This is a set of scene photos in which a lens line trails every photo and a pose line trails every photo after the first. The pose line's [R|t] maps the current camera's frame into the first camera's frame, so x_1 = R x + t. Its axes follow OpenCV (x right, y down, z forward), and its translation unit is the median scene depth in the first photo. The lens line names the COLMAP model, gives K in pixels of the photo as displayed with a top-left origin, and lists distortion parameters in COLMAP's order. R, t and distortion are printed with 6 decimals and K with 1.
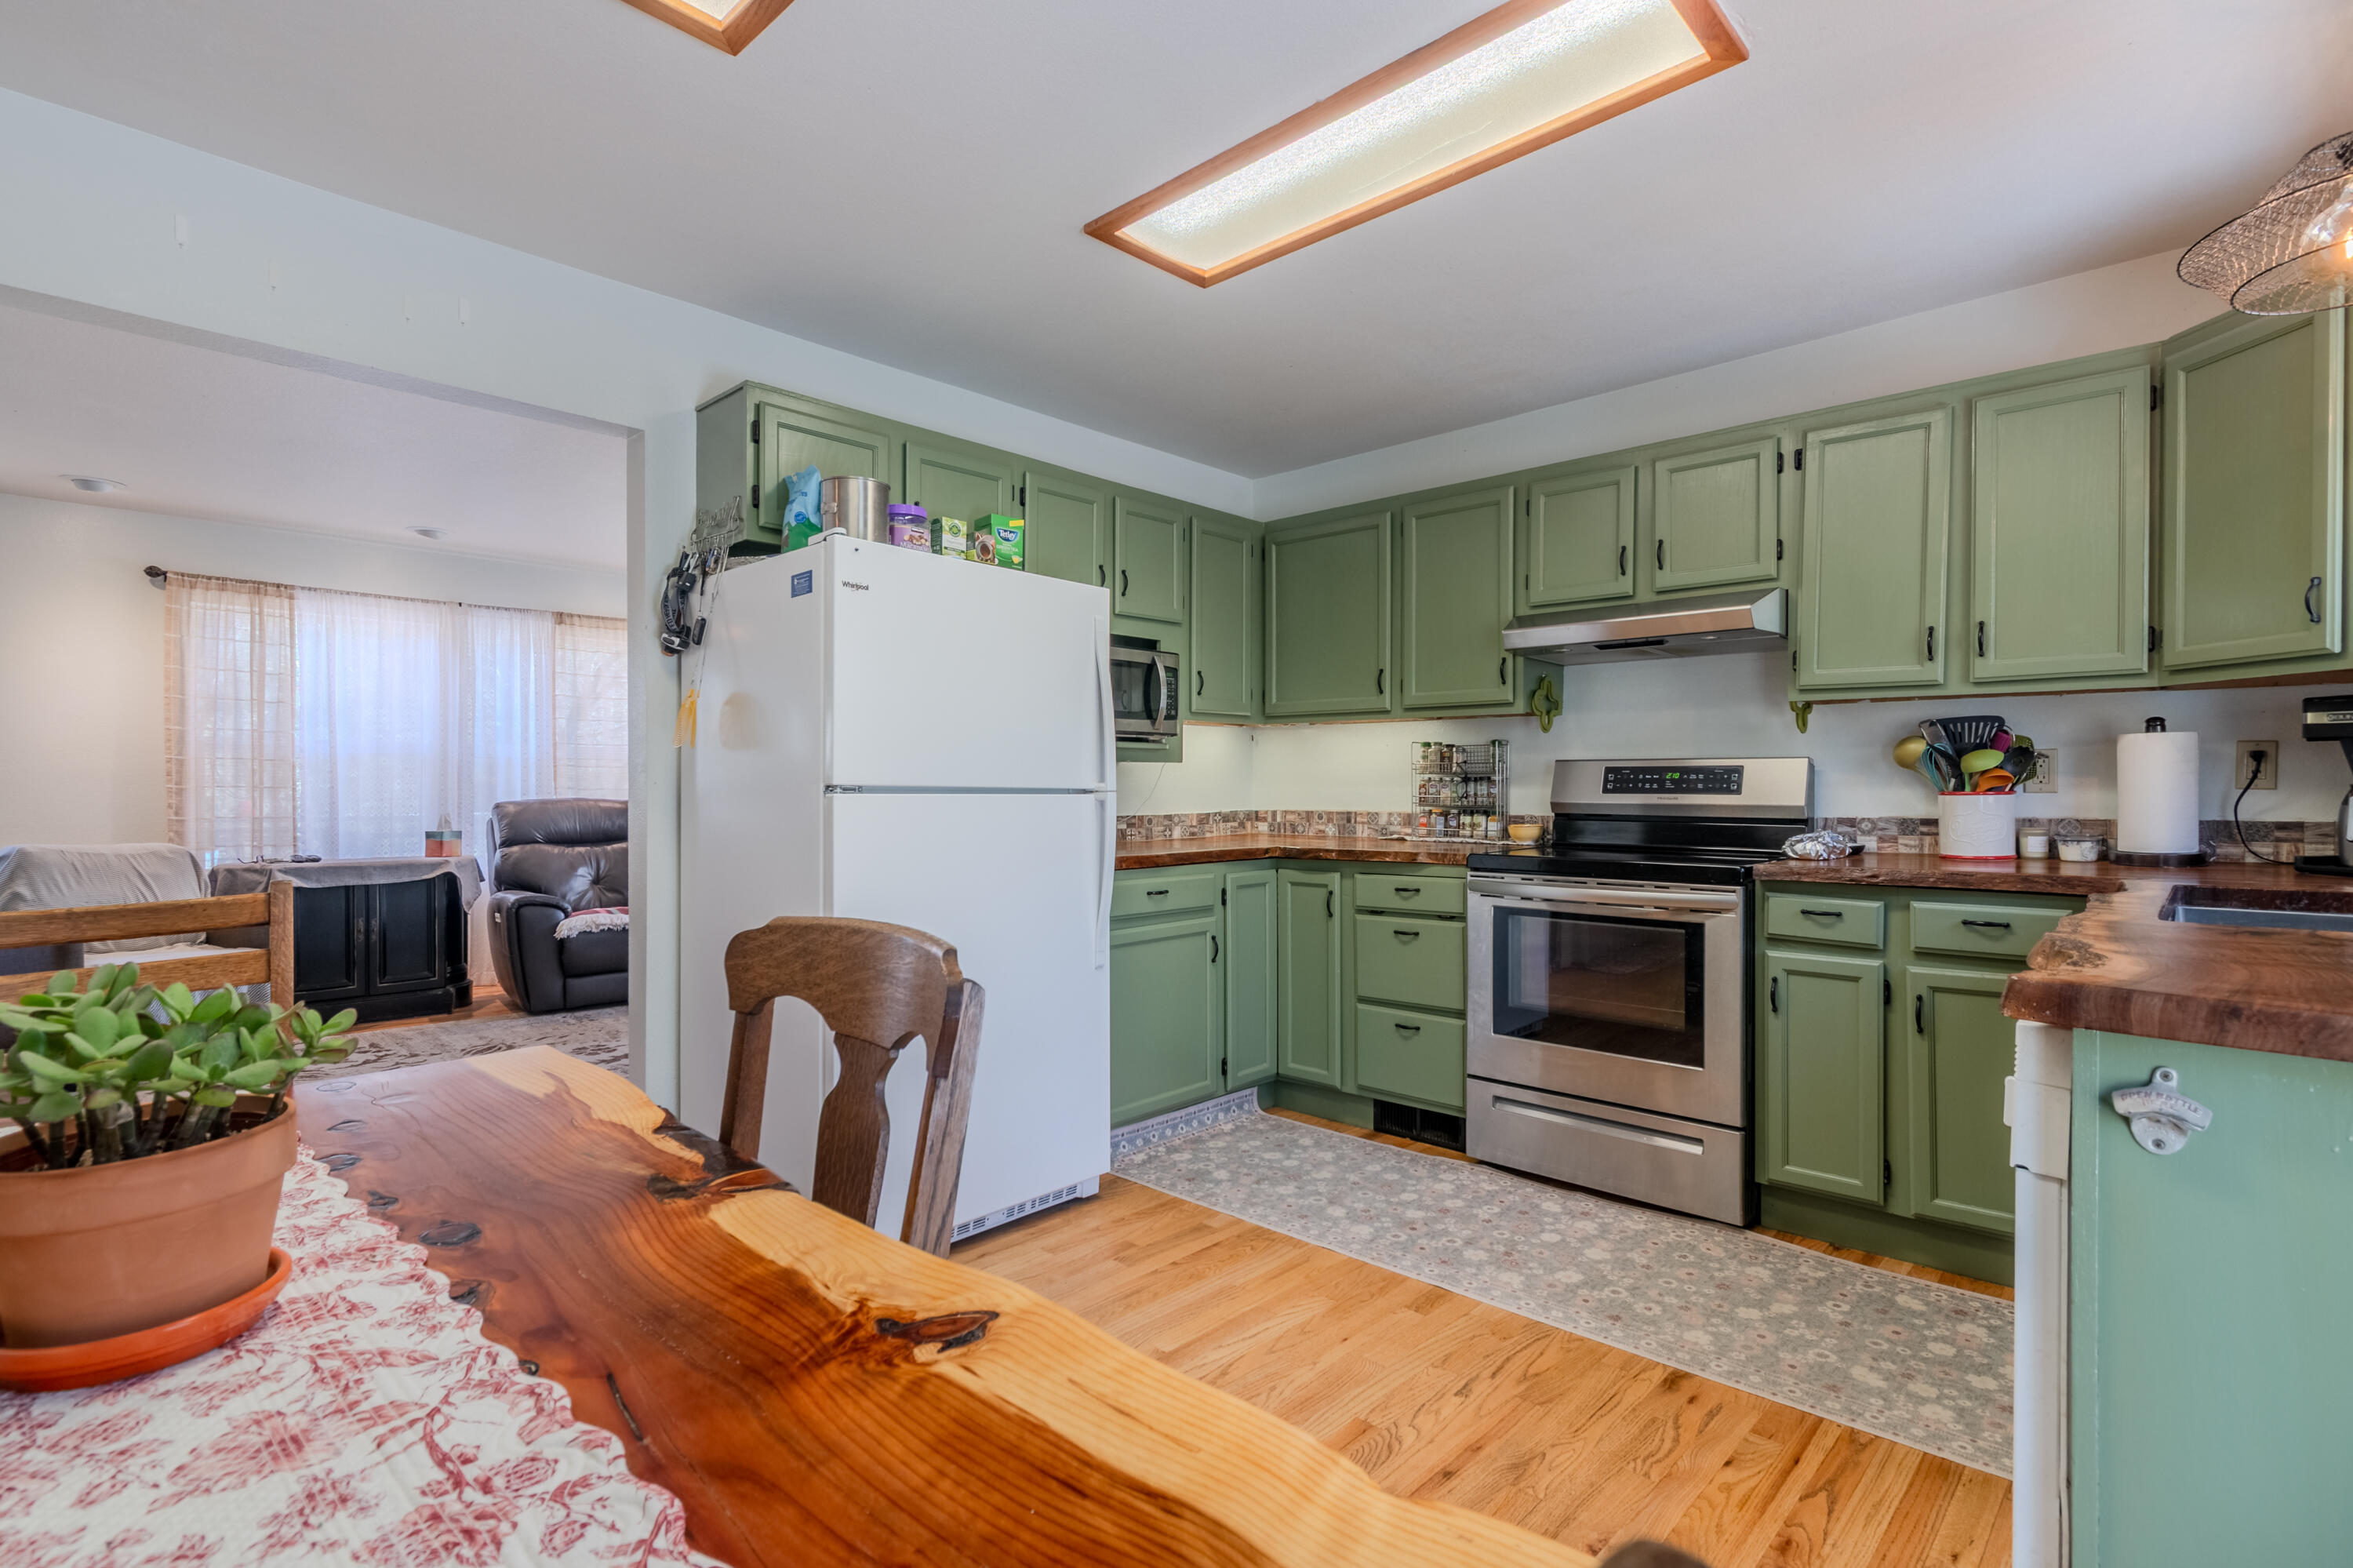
lens RADIAL K [[1141.8, 0, 1176.0], [0, 1141.8, 786.0], [0, 0, 1]] dist [0.000047, 0.000126]
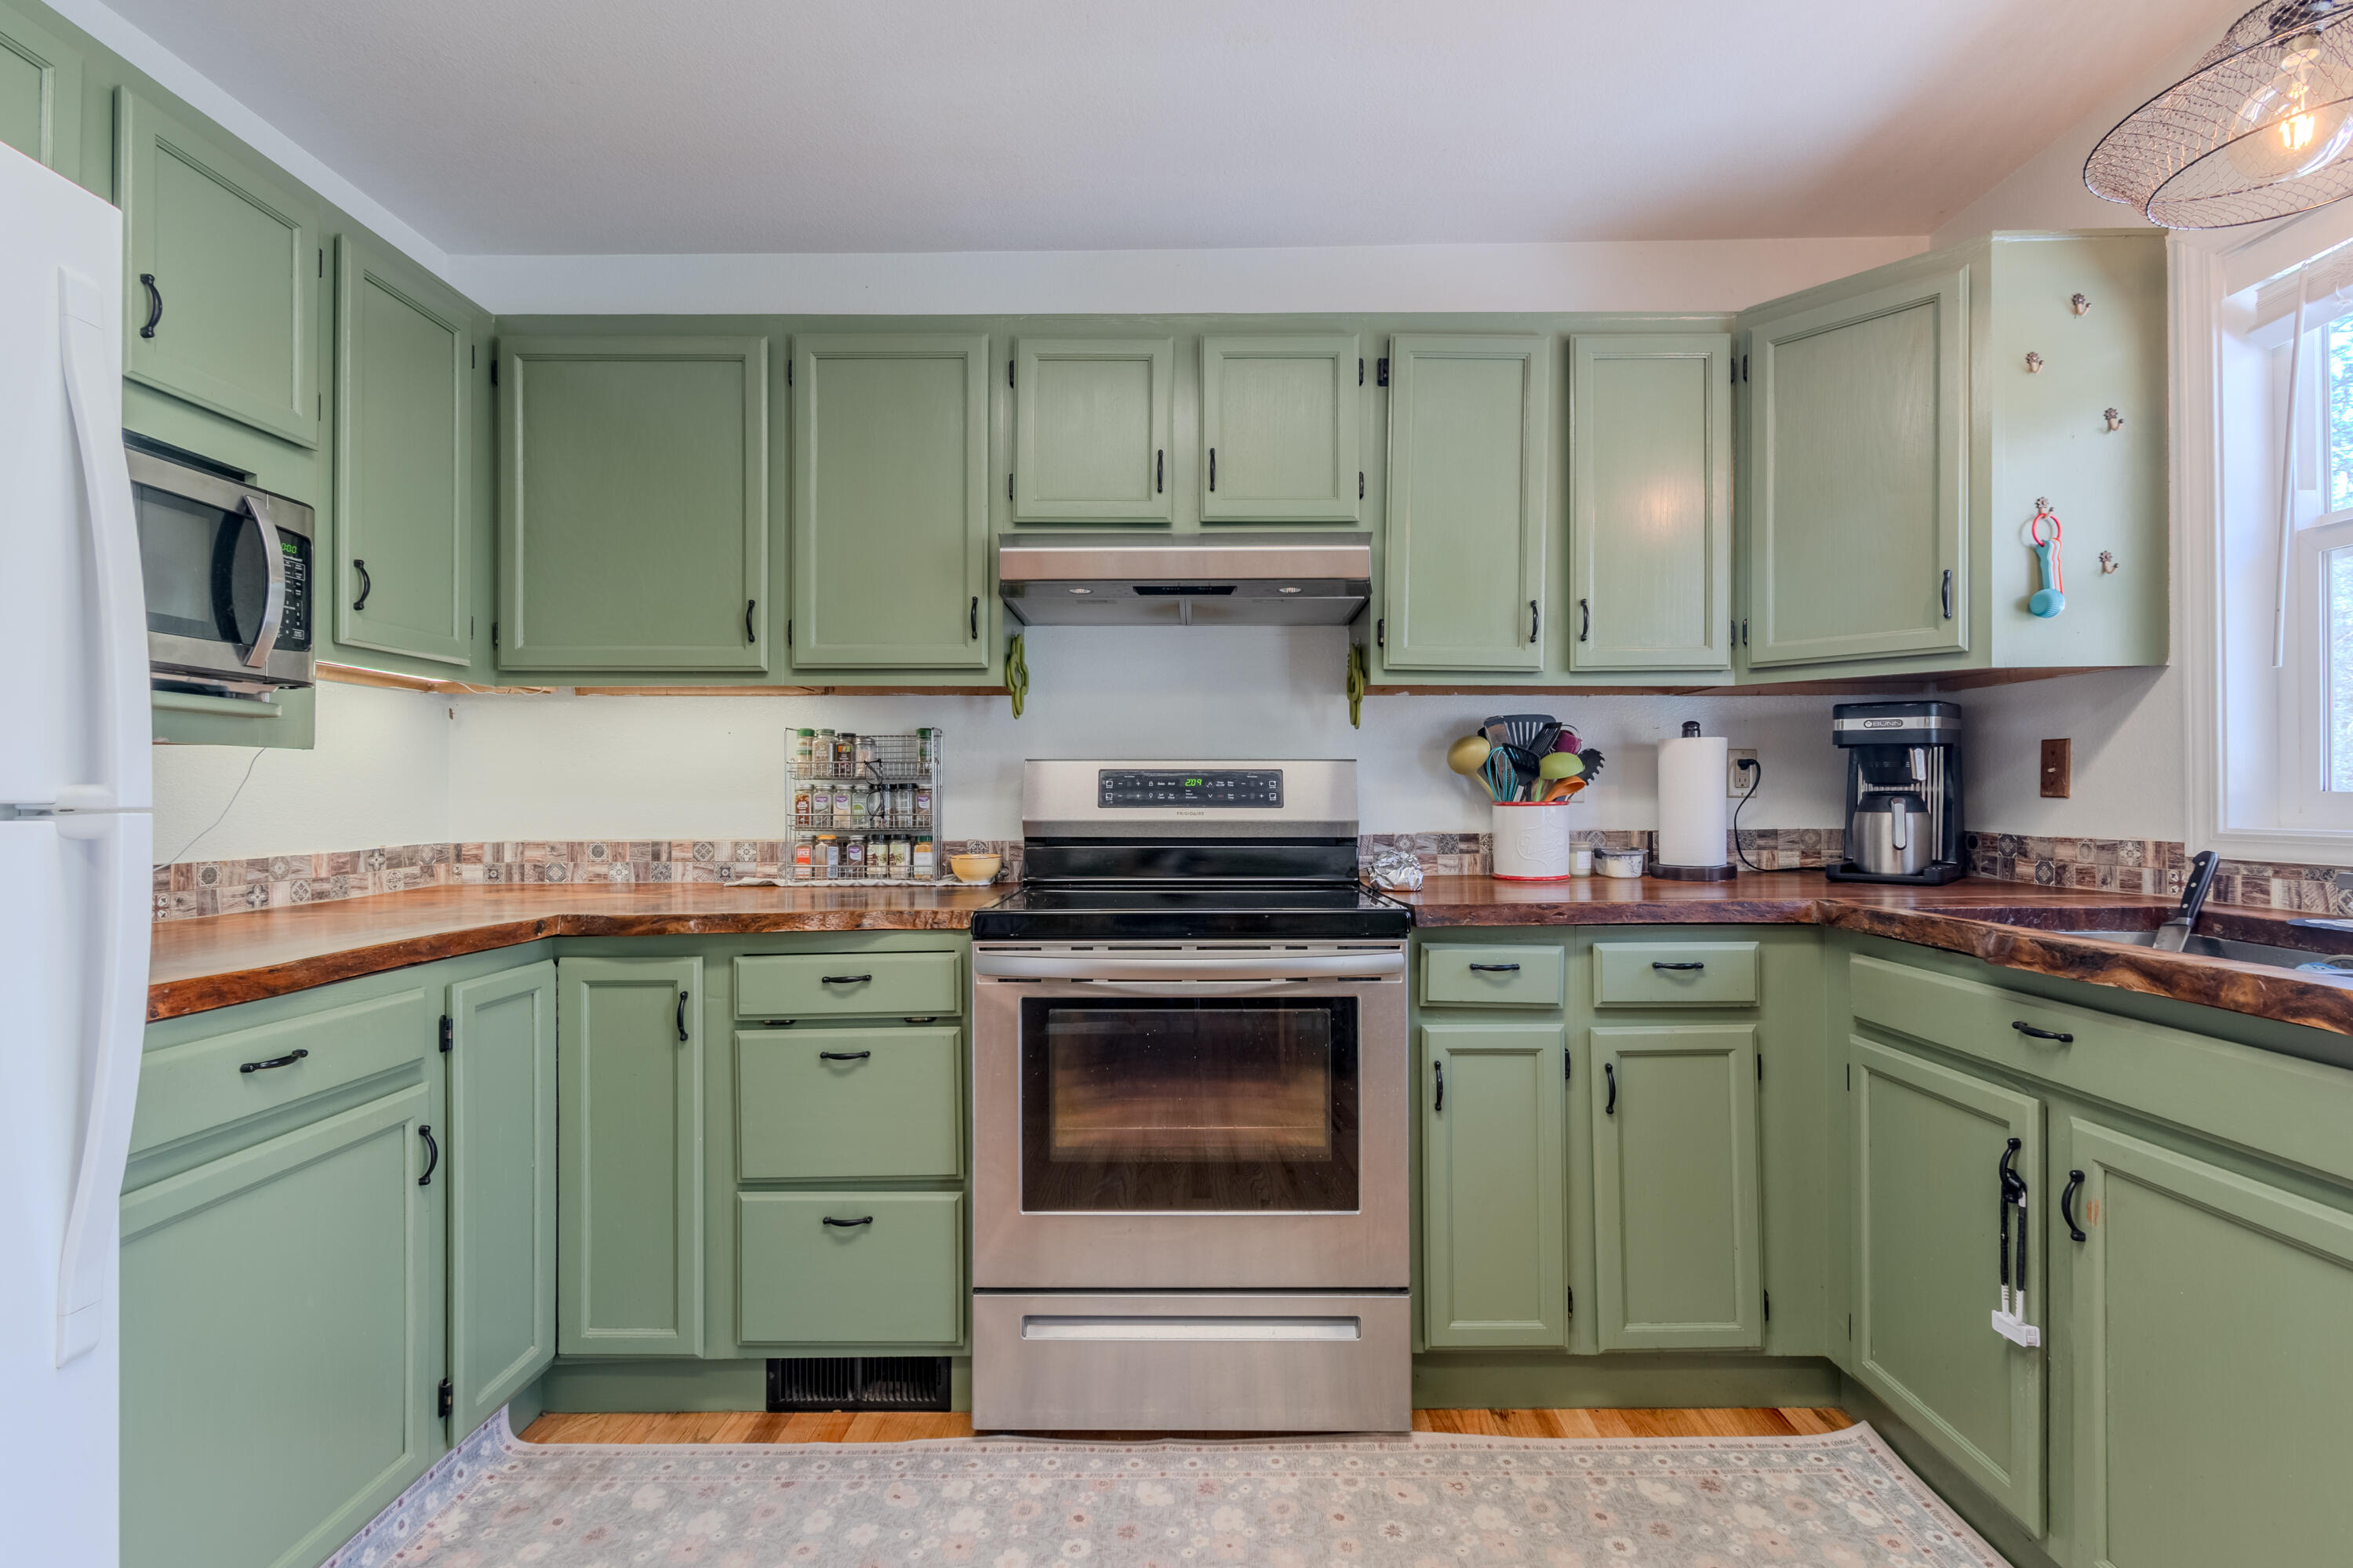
lens RADIAL K [[1078.2, 0, 1182.9], [0, 1078.2, 791.8], [0, 0, 1]] dist [0.008956, -0.000630]
pose [[0.729876, 0.002951, 0.683573, -0.045326], [0.004371, 0.999950, -0.008983, 0.003054], [-0.683566, 0.009544, 0.729827, 0.508577]]
